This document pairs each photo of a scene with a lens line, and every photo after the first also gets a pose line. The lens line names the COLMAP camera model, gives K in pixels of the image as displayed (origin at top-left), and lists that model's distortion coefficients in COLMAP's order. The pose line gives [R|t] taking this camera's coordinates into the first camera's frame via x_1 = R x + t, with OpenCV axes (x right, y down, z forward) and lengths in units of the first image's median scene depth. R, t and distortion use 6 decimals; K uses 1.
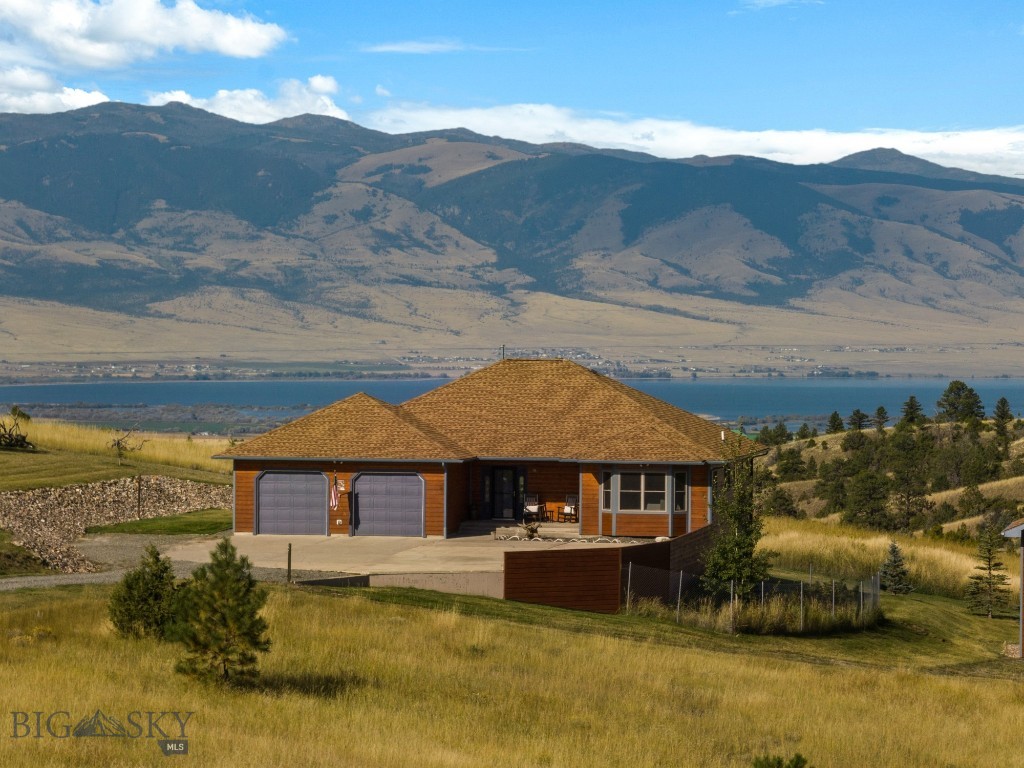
lens RADIAL K [[4837.1, 0, 512.0], [0, 4837.1, 384.0], [0, 0, 1]] dist [-0.128396, 1.136581]
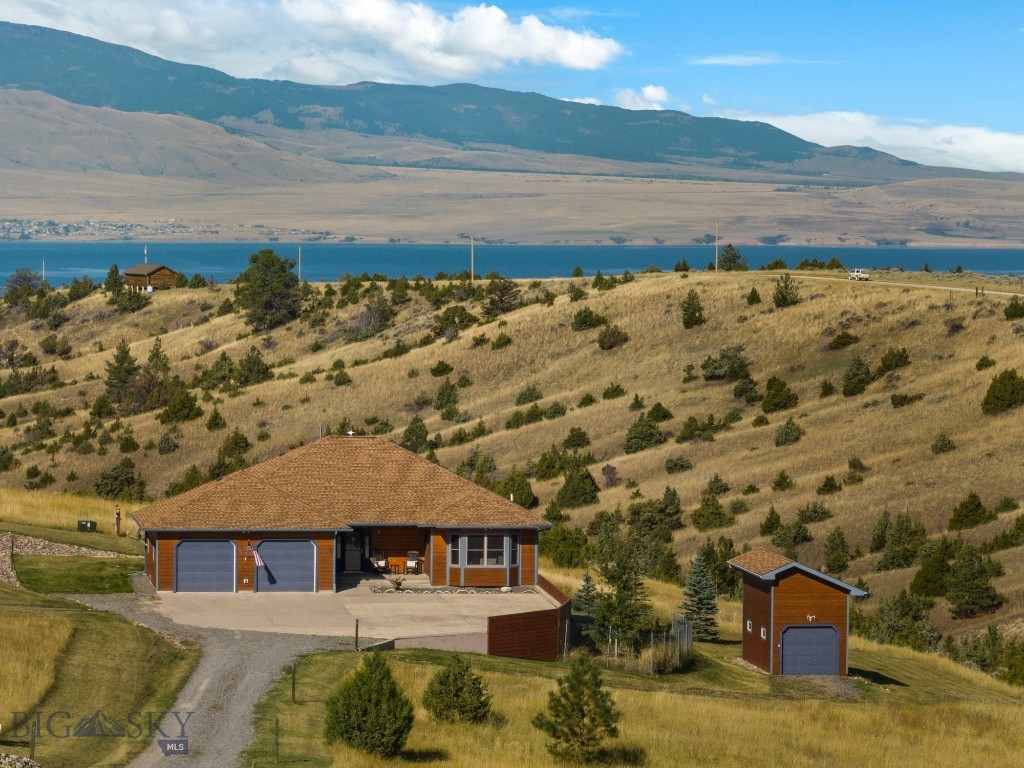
lens RADIAL K [[4837.1, 0, 512.0], [0, 4837.1, 384.0], [0, 0, 1]] dist [-0.128396, 1.136581]
pose [[0.962520, -0.013773, 0.270860, -0.299527], [0.006485, 0.999593, 0.027781, -0.054246], [-0.271133, -0.024984, 0.962218, -0.187494]]
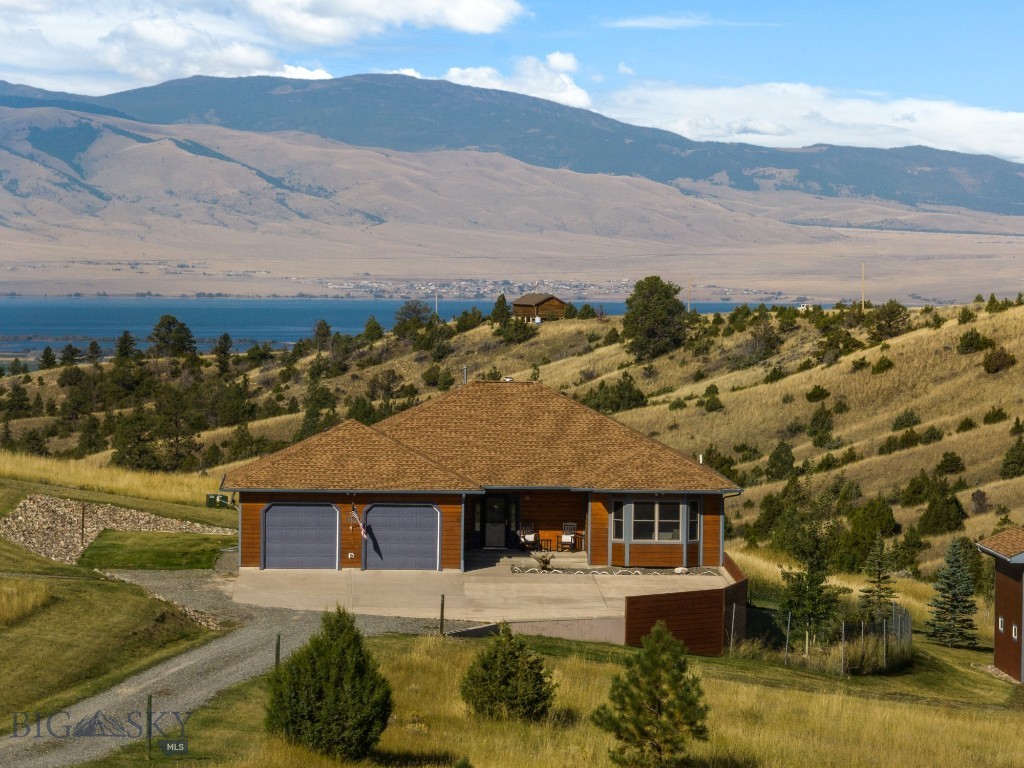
lens RADIAL K [[4855.1, 0, 512.0], [0, 4855.1, 384.0], [0, 0, 1]] dist [0.135849, -5.964723]
pose [[0.983220, -0.004043, 0.182377, -0.180826], [0.001133, 0.999870, 0.016056, -0.021317], [-0.182419, -0.015580, 0.983098, 0.038424]]
